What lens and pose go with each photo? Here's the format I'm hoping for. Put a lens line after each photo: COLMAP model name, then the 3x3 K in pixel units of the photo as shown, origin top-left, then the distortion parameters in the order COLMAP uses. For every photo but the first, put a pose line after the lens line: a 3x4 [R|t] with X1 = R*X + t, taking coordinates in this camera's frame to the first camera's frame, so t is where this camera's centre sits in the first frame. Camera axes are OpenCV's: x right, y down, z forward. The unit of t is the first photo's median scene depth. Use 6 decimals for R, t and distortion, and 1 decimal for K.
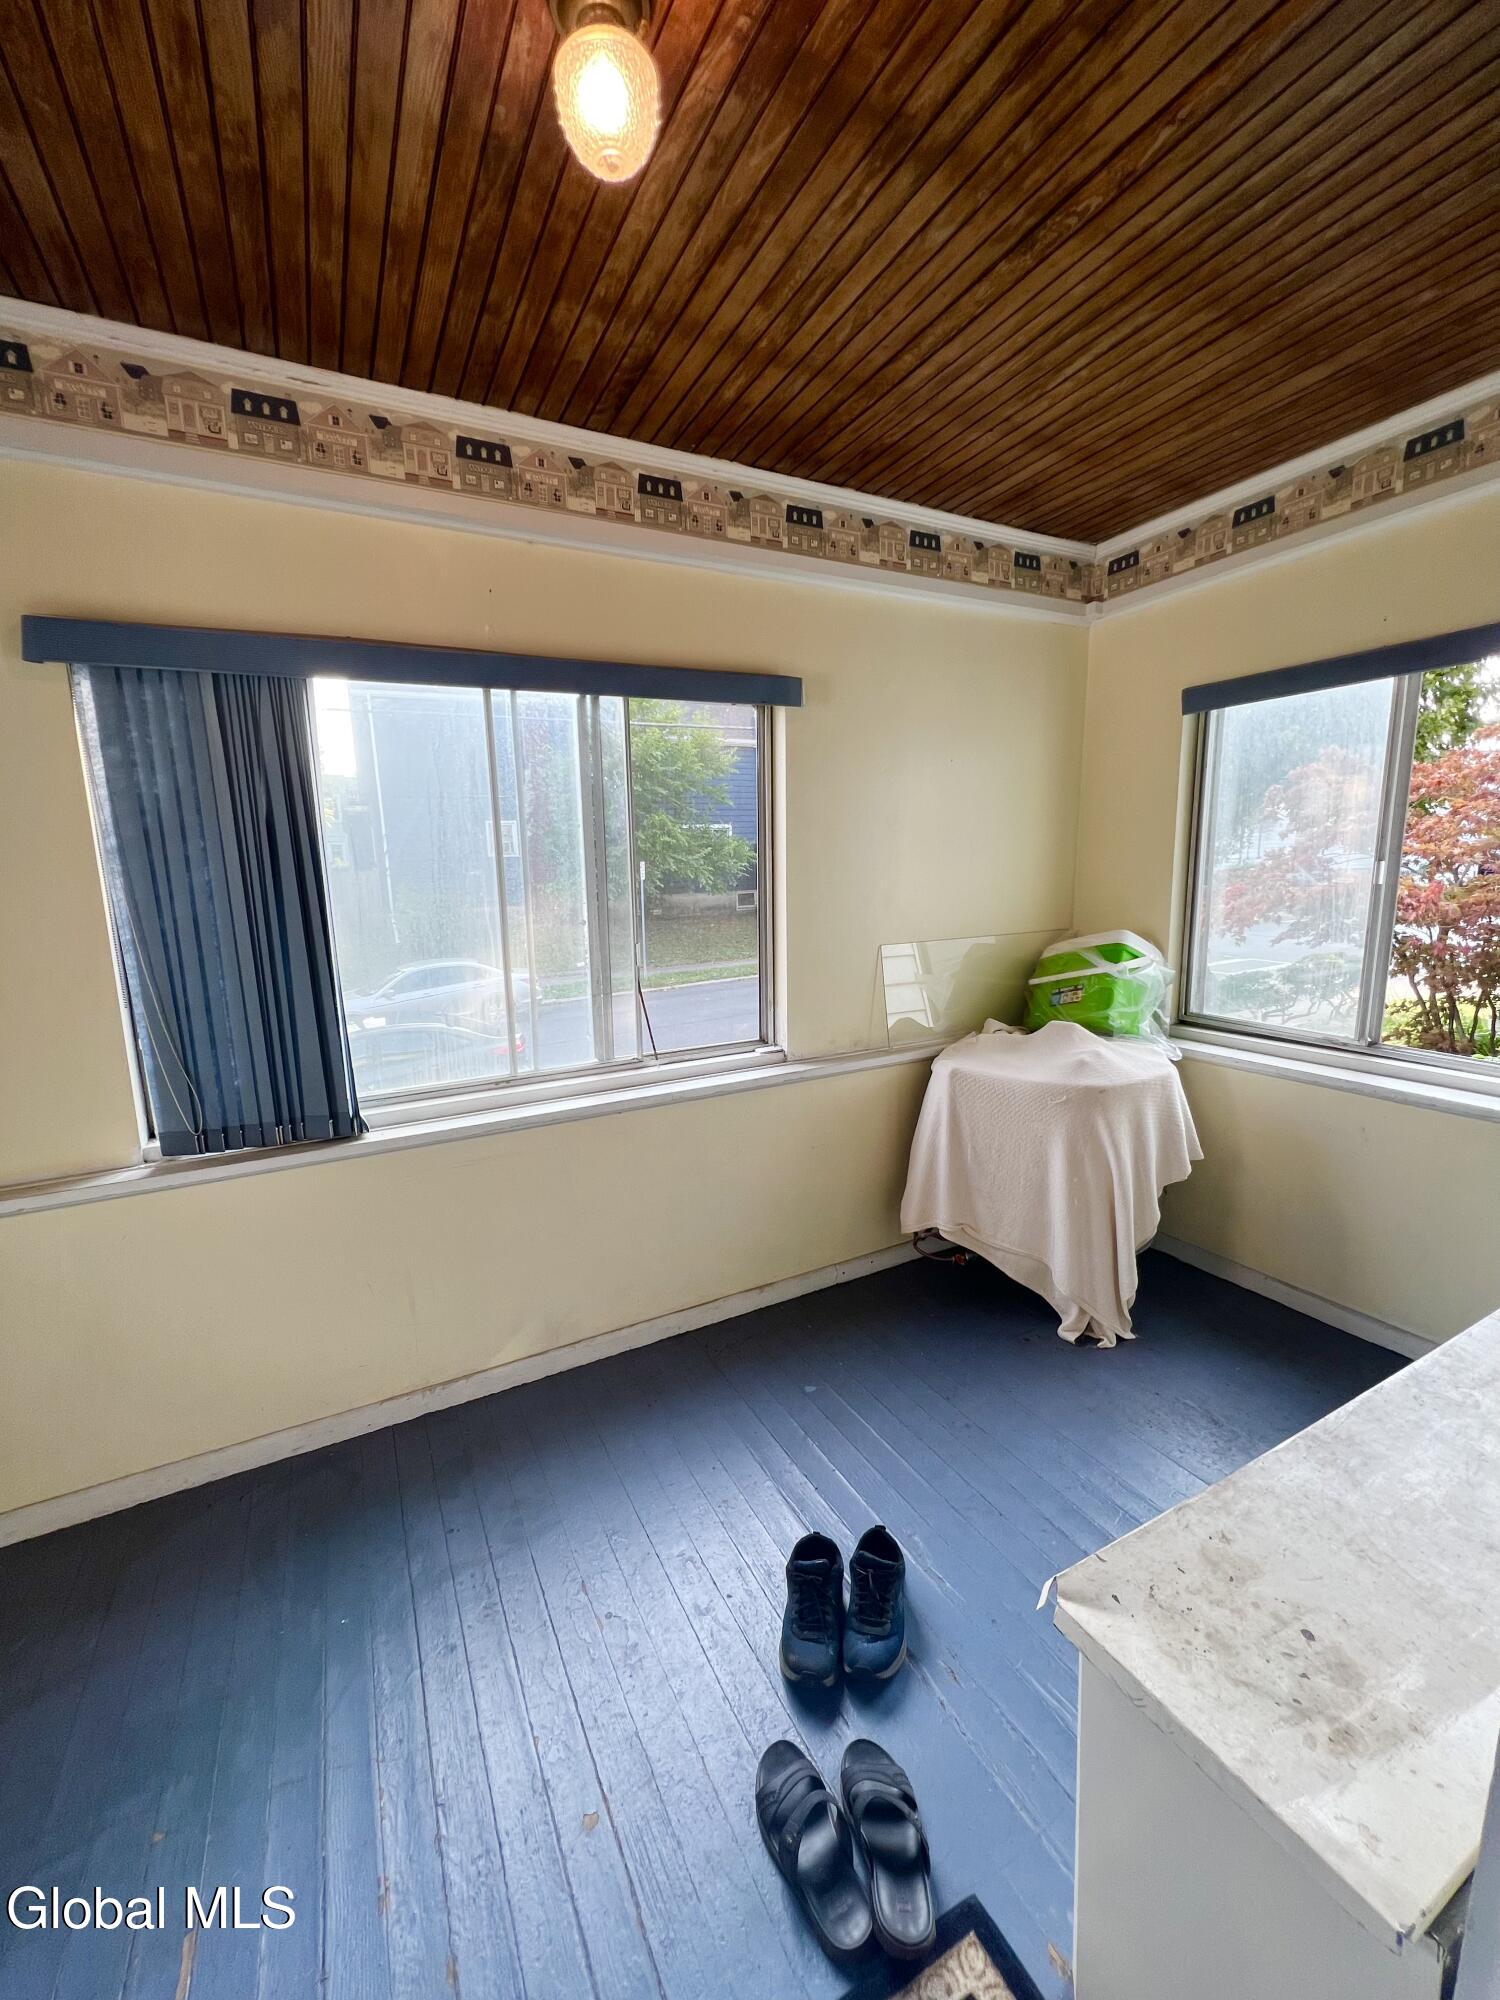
lens RADIAL K [[794.5, 0, 759.0], [0, 794.5, 1001.8], [0, 0, 1]] dist [-0.003746, -0.000094]
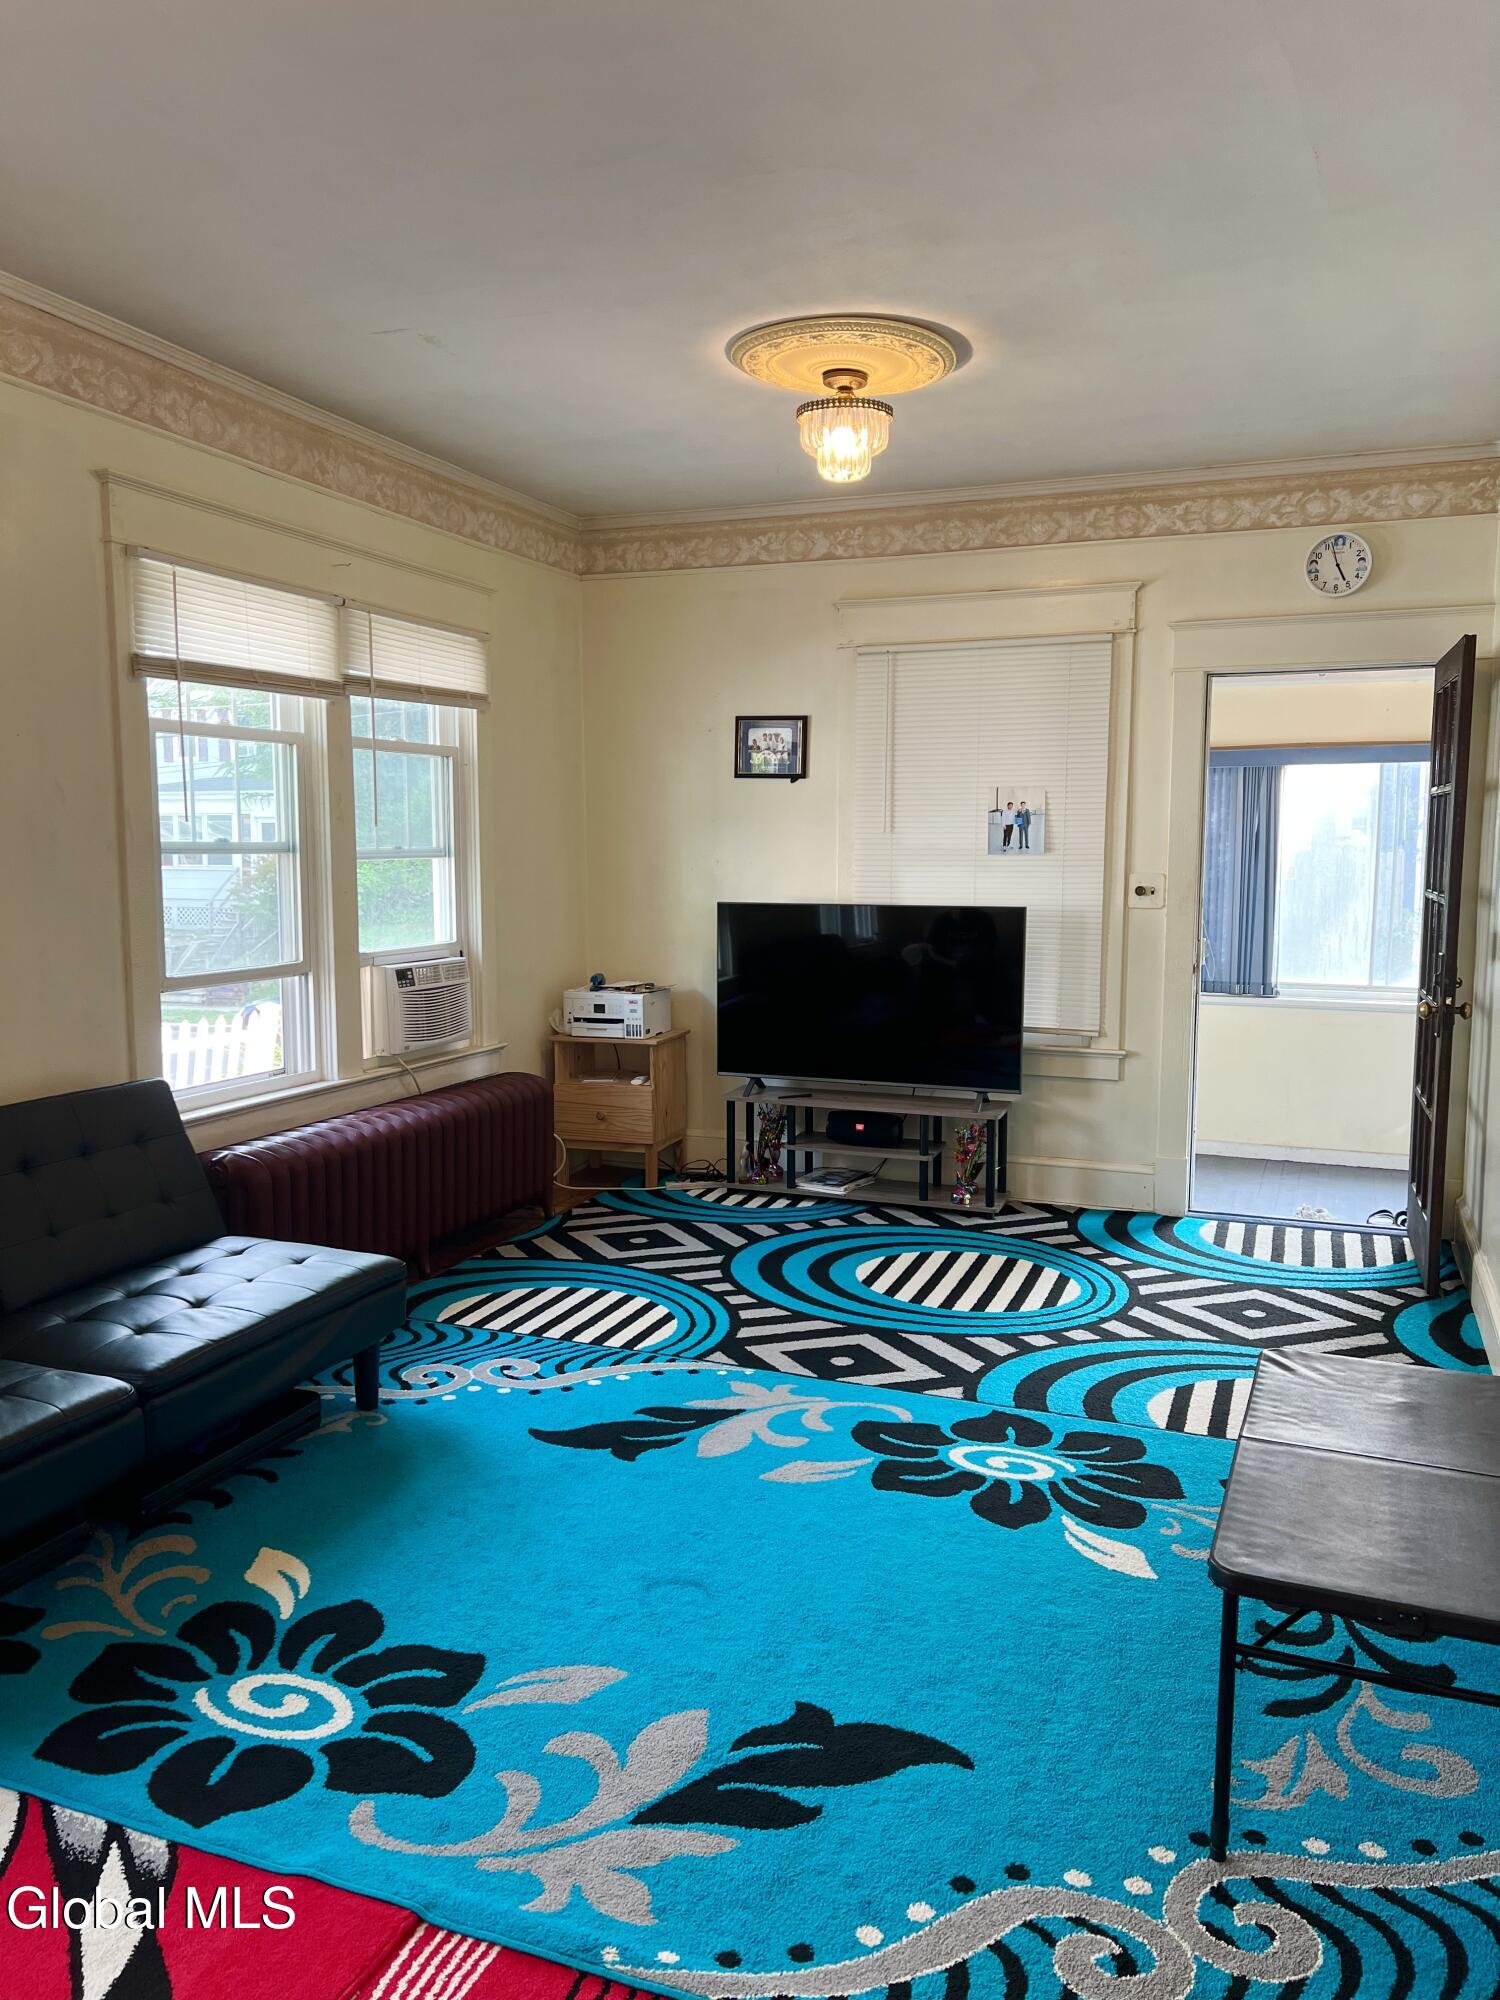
lens RADIAL K [[1502.3, 0, 747.3], [0, 1502.3, 1007.6], [0, 0, 1]] dist [0.039018, -0.004924]
pose [[0.664913, 0.107820, -0.739098, 1.344709], [-0.145278, 0.989297, 0.013623, 0.332749], [0.732656, 0.098317, 0.673460, -2.380851]]
